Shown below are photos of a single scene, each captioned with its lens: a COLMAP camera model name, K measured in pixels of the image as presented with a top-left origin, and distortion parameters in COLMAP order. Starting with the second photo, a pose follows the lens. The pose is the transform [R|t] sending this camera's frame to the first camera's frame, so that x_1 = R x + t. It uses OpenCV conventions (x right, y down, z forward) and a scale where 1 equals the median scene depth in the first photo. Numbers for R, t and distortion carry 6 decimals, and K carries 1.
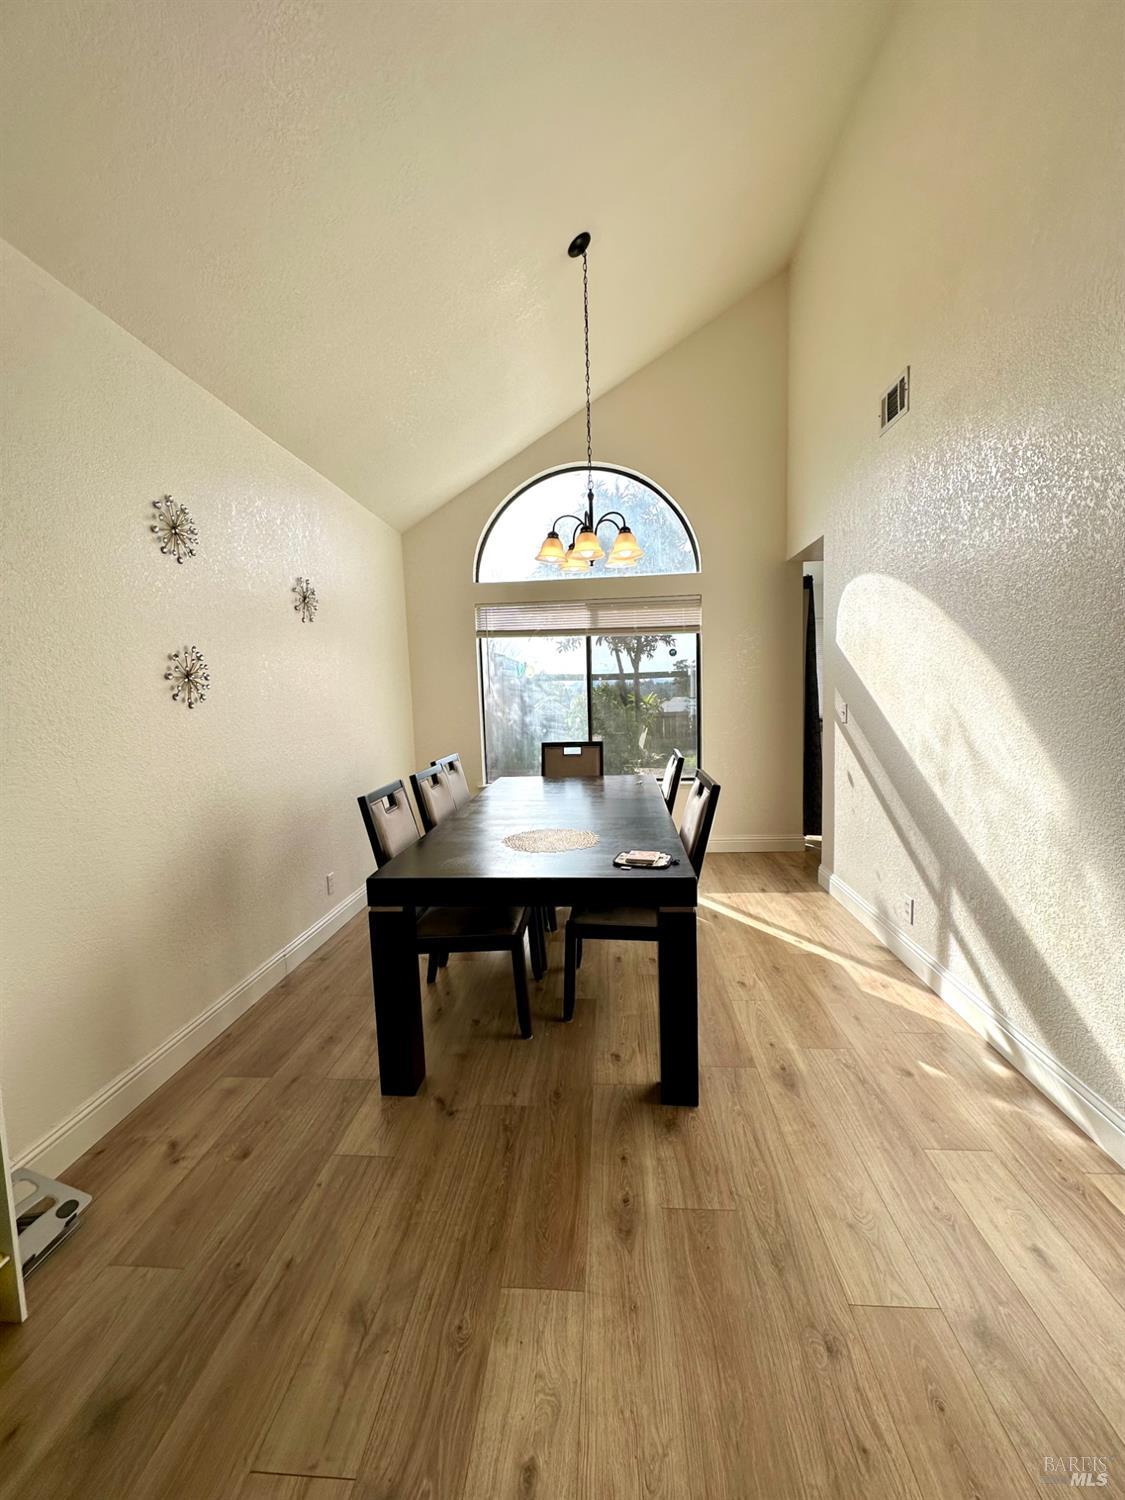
lens RADIAL K [[597.7, 0, 562.2], [0, 597.7, 750.1], [0, 0, 1]] dist [-0.002852, 0.001105]
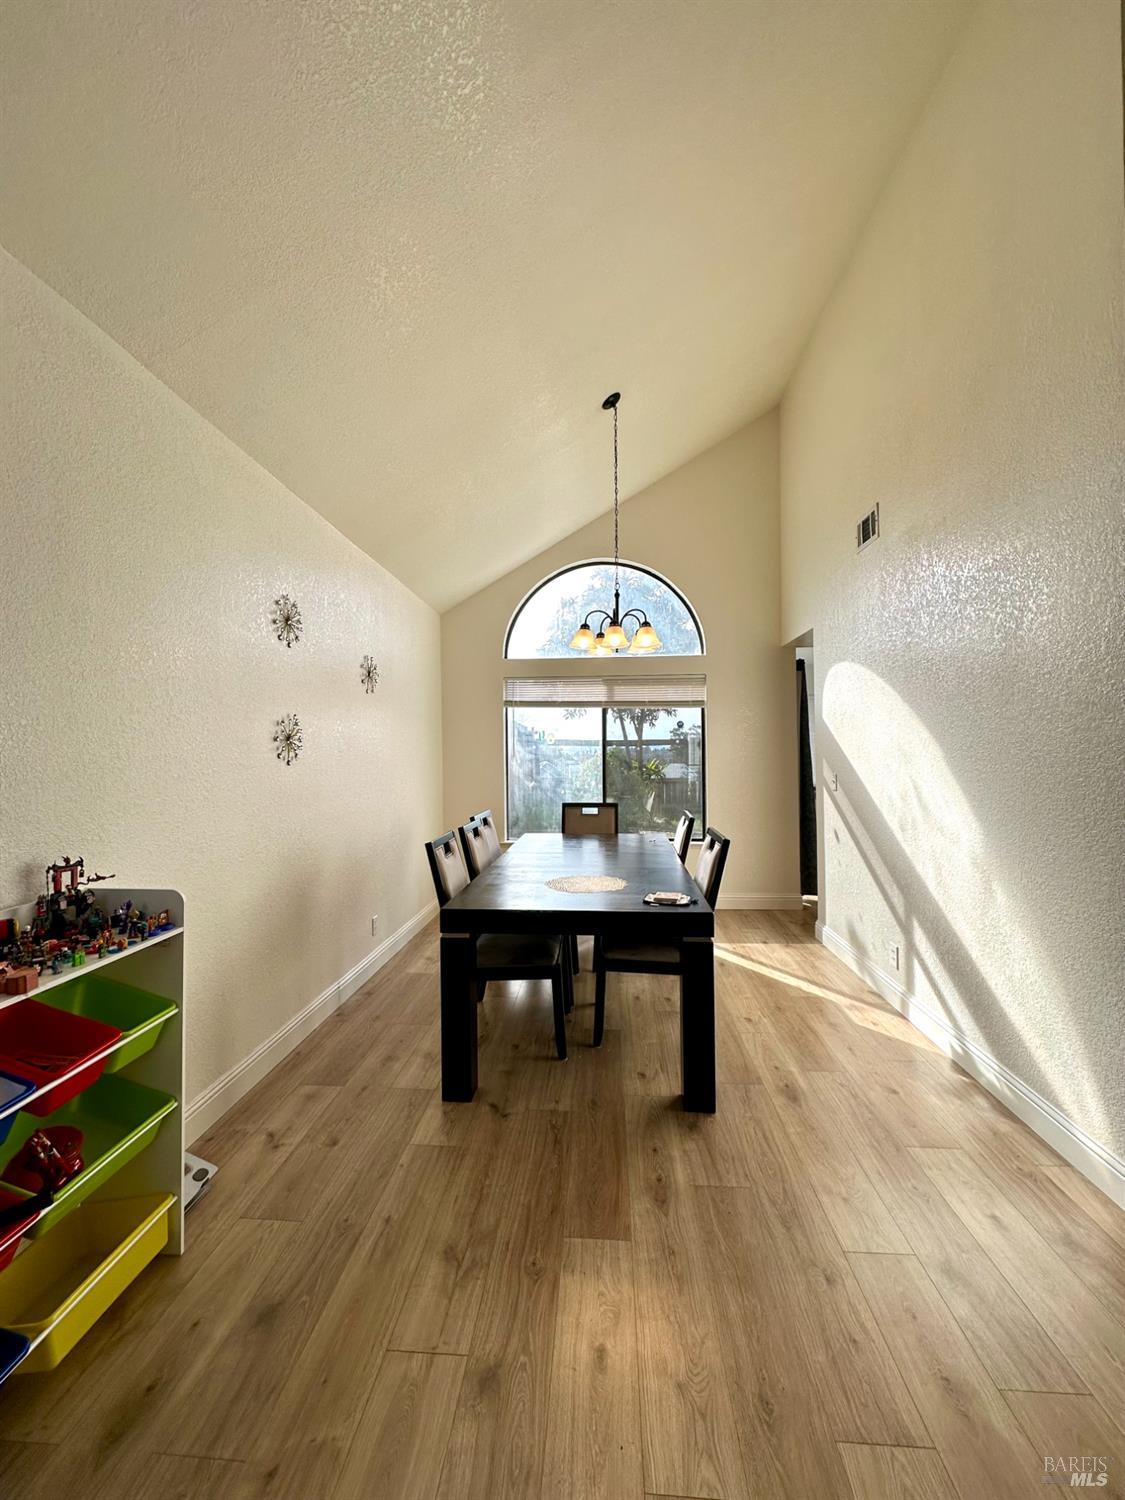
lens RADIAL K [[597.7, 0, 562.2], [0, 597.7, 750.1], [0, 0, 1]] dist [-0.002852, 0.001105]
pose [[0.999727, 0.022771, 0.005239, -0.083901], [-0.022084, 0.994070, -0.106479, 0.016244], [-0.007633, 0.106334, 0.994301, -0.211563]]
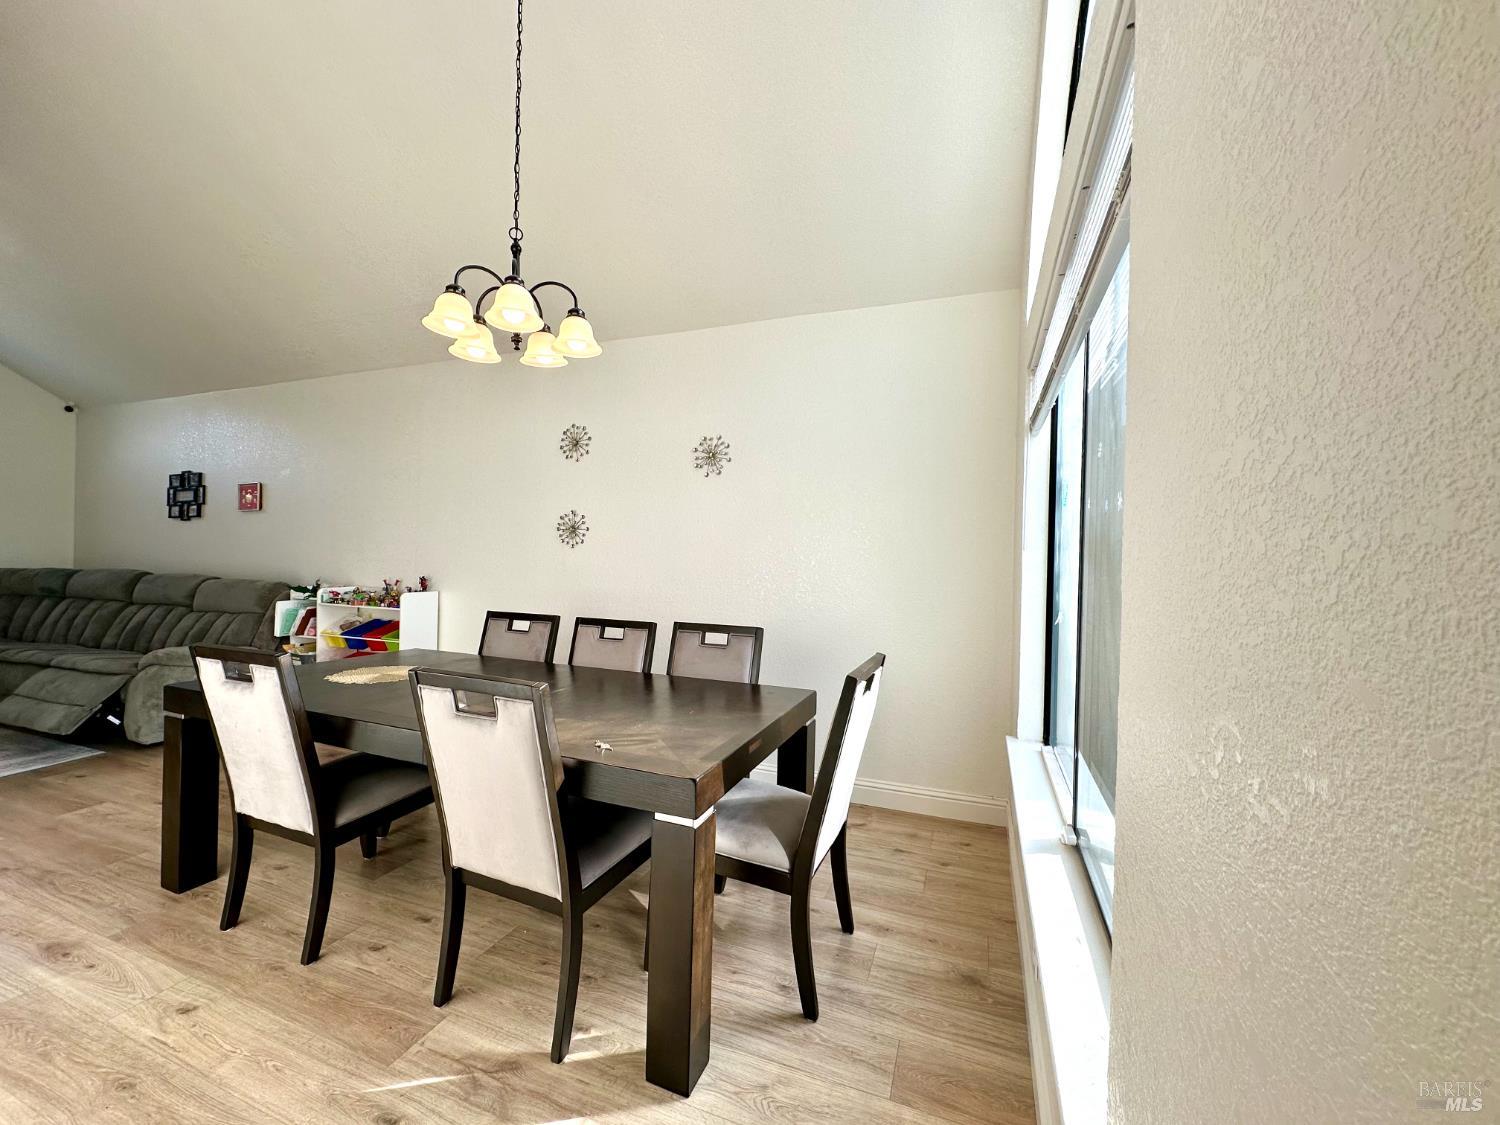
lens RADIAL K [[597.7, 0, 746.4], [0, 597.7, 565.8], [0, 0, 1]] dist [-0.002852, 0.001105]
pose [[-0.288667, 0.034815, -0.956796, 0.861569], [-0.110498, 0.991449, 0.069413, -0.199404], [0.951032, 0.125762, -0.282352, 2.033827]]
